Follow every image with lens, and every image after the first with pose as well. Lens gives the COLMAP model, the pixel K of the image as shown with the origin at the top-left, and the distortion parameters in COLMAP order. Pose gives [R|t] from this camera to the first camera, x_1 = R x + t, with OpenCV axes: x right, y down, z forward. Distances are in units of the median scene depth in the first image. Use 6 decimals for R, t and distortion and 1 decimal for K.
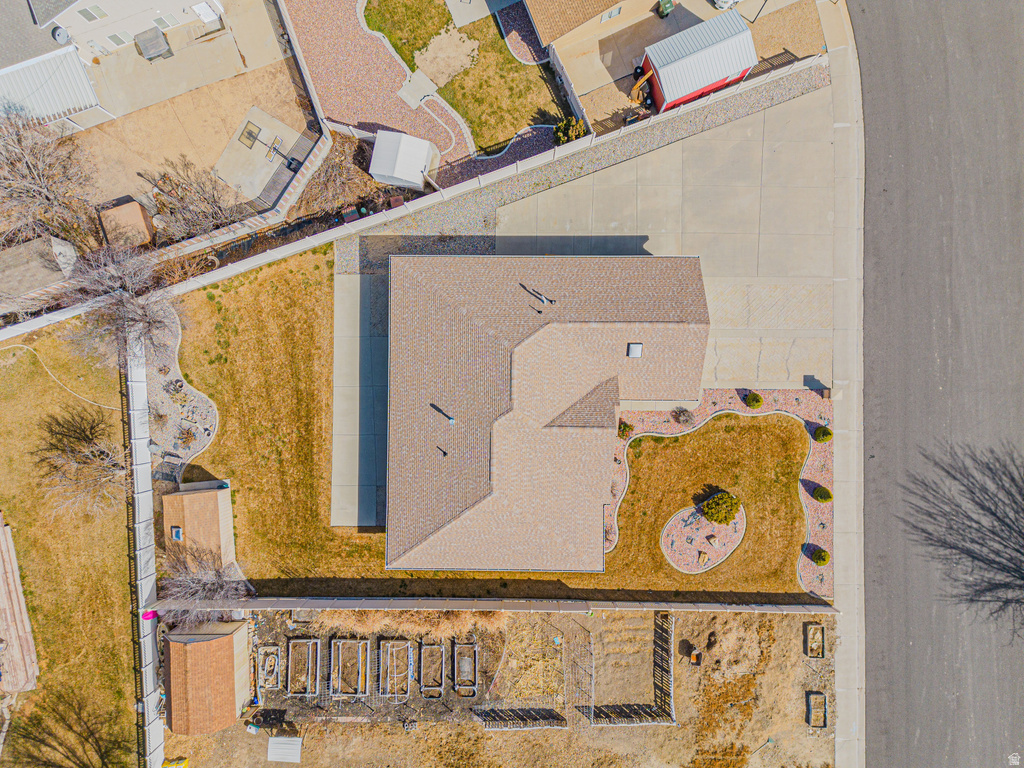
lens RADIAL K [[718.7, 0, 512.0], [0, 718.7, 384.0], [0, 0, 1]] dist [0.028811, -0.005411]
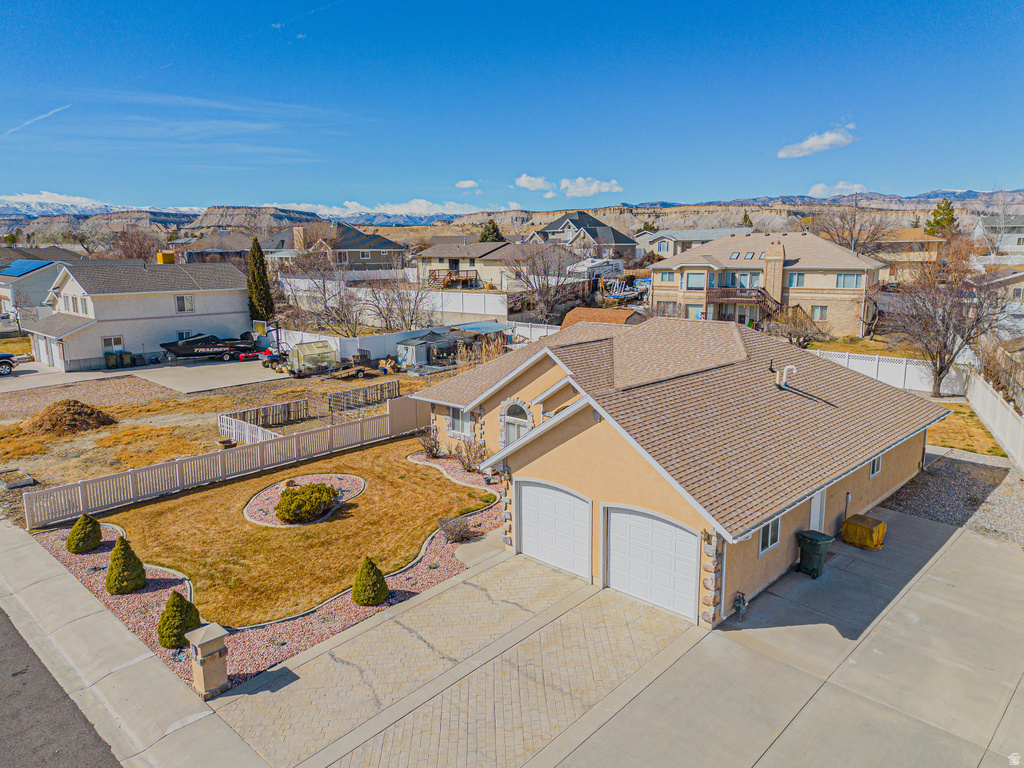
lens RADIAL K [[730.4, 0, 512.0], [0, 730.4, 384.0], [0, 0, 1]] dist [0.023271, -0.006636]
pose [[-0.682817, 0.168190, -0.710966, 0.564085], [-0.729468, -0.103039, 0.676210, -0.323574], [0.040474, 0.980354, 0.193046, 0.784280]]
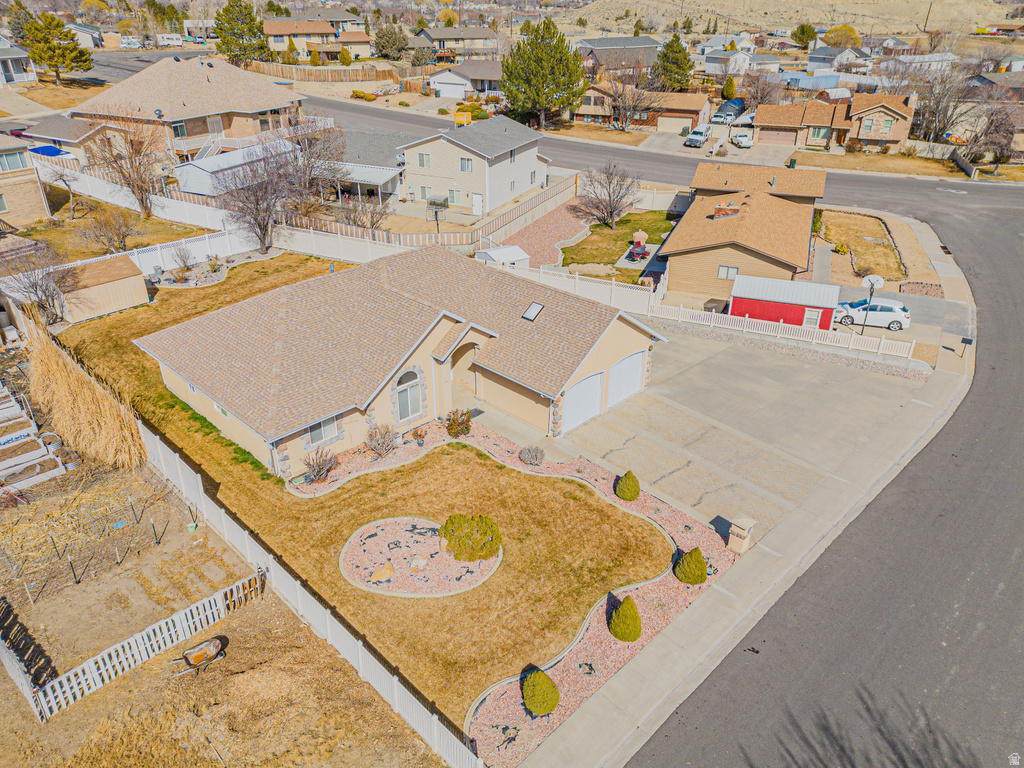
lens RADIAL K [[718.7, 0, 512.0], [0, 718.7, 384.0], [0, 0, 1]] dist [0.028811, -0.005411]
pose [[0.718341, 0.356559, -0.597371, 0.605391], [-0.695479, 0.346838, -0.629296, 0.463290], [-0.017190, 0.867507, 0.497127, 0.589336]]
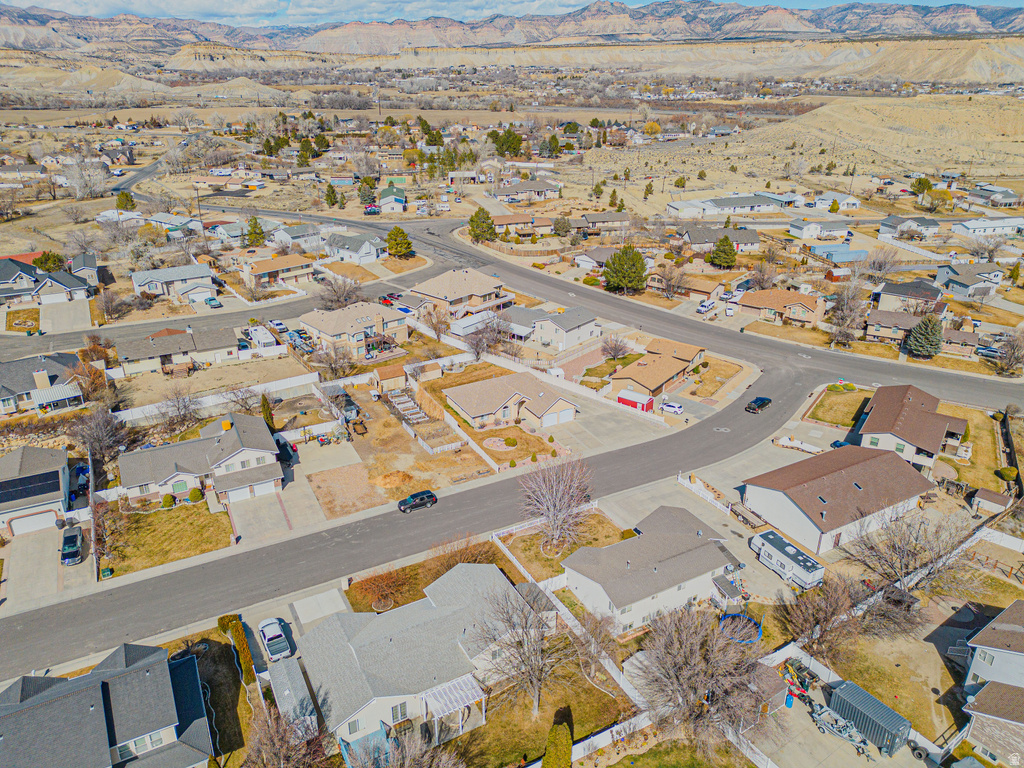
lens RADIAL K [[718.7, 0, 512.0], [0, 718.7, 384.0], [0, 0, 1]] dist [0.028811, -0.005411]
pose [[0.489048, 0.380922, -0.784685, 2.294295], [-0.872236, 0.207340, -0.442961, 1.297969], [-0.006037, 0.901060, 0.433653, -0.368850]]
